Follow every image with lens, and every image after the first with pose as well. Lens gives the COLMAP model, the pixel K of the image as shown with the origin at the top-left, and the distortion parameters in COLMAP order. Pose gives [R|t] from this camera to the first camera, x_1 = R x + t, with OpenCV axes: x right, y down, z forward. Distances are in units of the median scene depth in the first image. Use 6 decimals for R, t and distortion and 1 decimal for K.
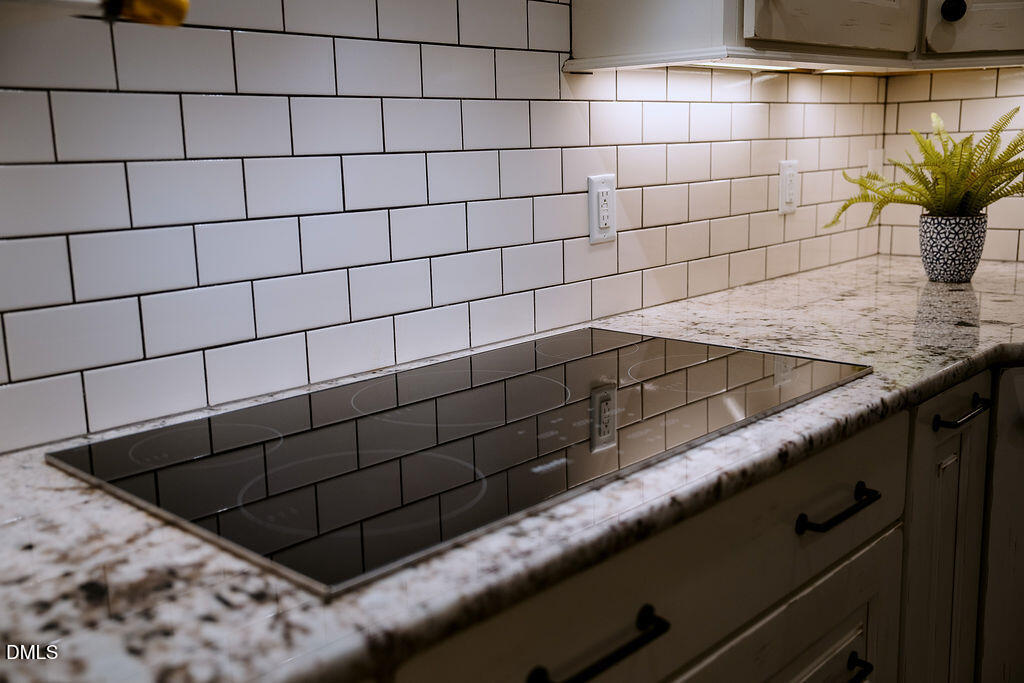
lens RADIAL K [[1002.6, 0, 512.0], [0, 1002.6, 341.5], [0, 0, 1]] dist [0.085794, 0.006072]
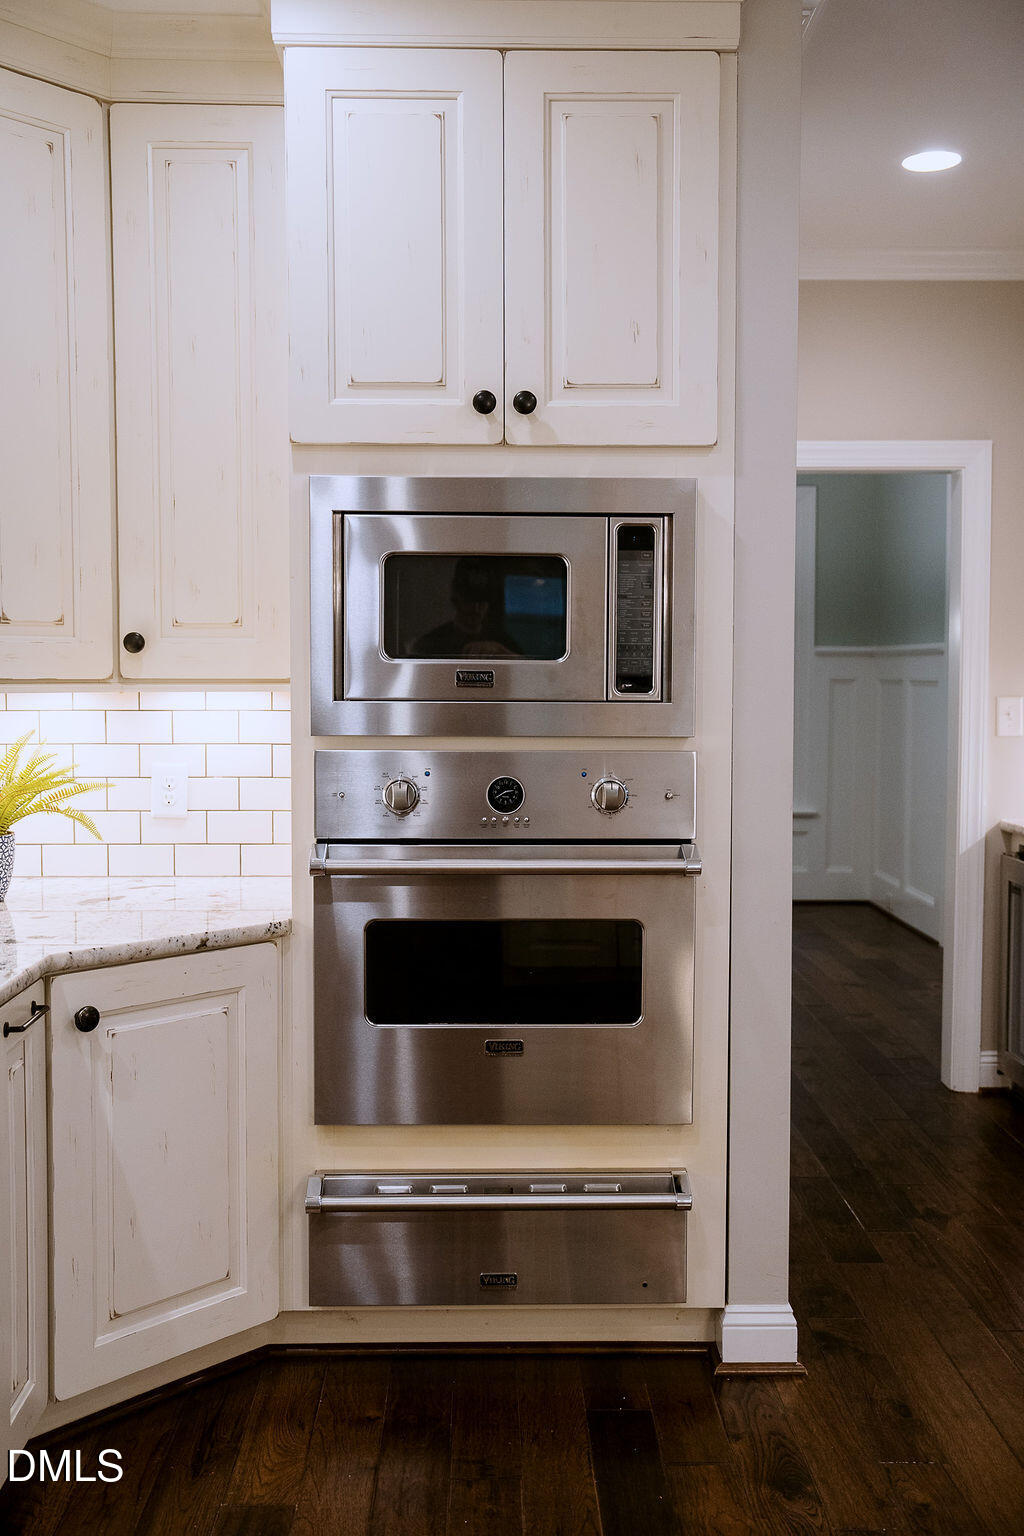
lens RADIAL K [[1504.0, 0, 512.0], [0, 1504.0, 768.0], [0, 0, 1]] dist [0.085794, 0.006072]
pose [[0.711547, -0.018770, 0.702388, -0.236773], [0.123106, 0.987511, -0.098322, 0.019376], [-0.691770, 0.156429, 0.704971, -0.402861]]
